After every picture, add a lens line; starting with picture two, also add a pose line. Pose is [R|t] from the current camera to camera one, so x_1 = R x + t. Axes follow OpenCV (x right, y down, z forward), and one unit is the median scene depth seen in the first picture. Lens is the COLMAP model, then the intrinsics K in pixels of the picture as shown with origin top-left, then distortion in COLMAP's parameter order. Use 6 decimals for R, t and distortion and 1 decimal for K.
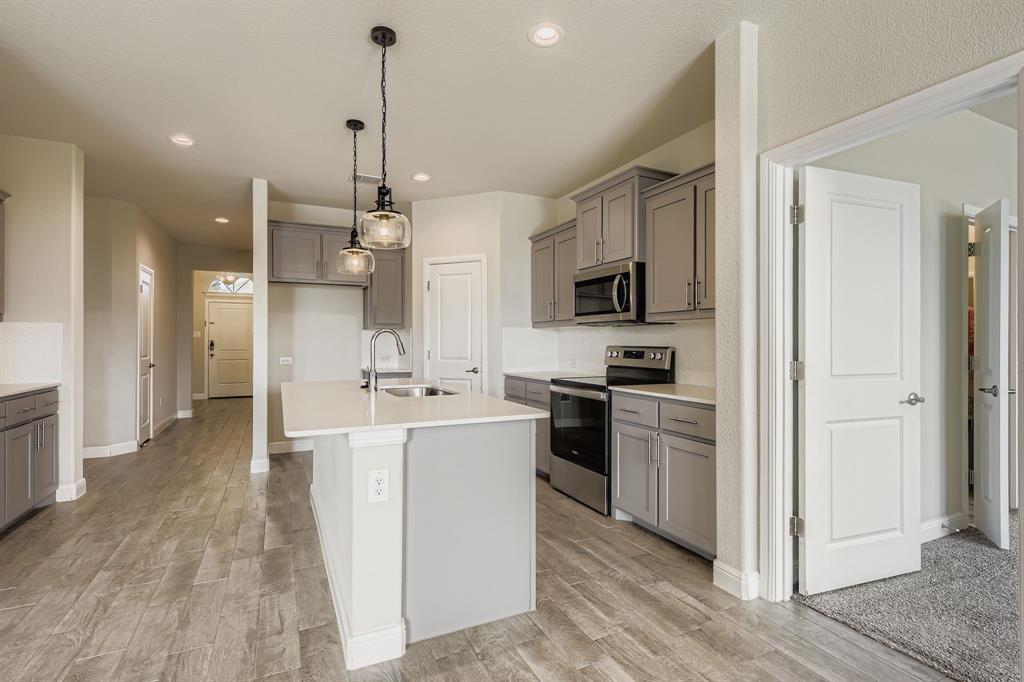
lens RADIAL K [[485.2, 0, 514.0], [0, 485.2, 336.7], [0, 0, 1]] dist [0.054062, -0.000063]
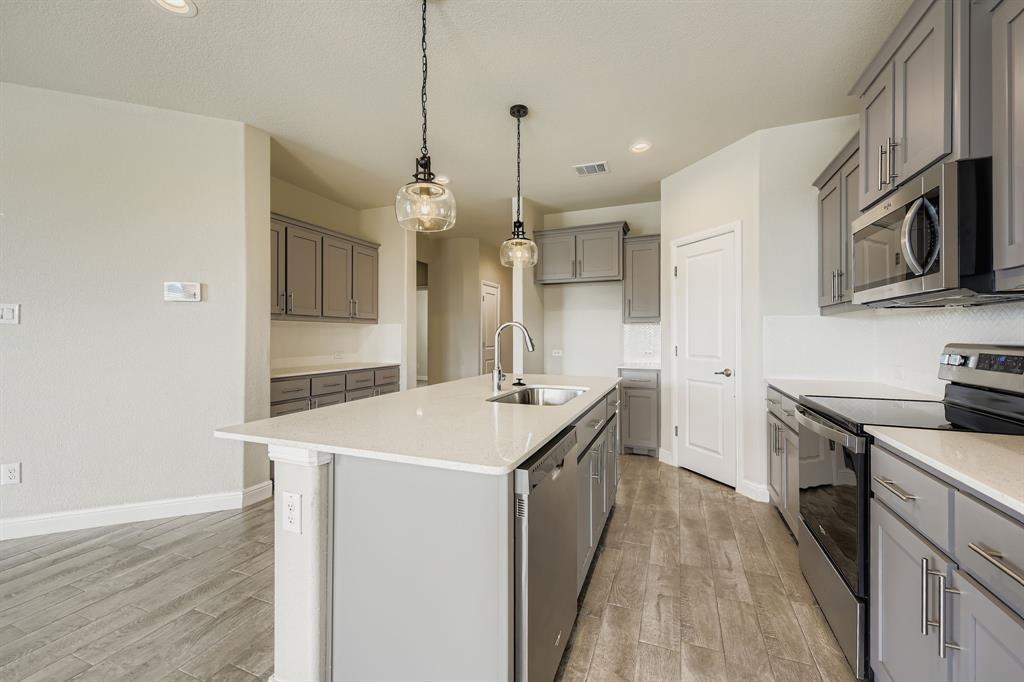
lens RADIAL K [[410.2, 0, 508.1], [0, 410.2, 337.0], [0, 0, 1]] dist [0.000285, -0.000161]
pose [[0.667559, 0.000372, -0.744557, 0.205737], [0.010209, 0.999901, 0.009652, 0.002331], [0.744487, -0.014044, 0.667489, 0.349347]]
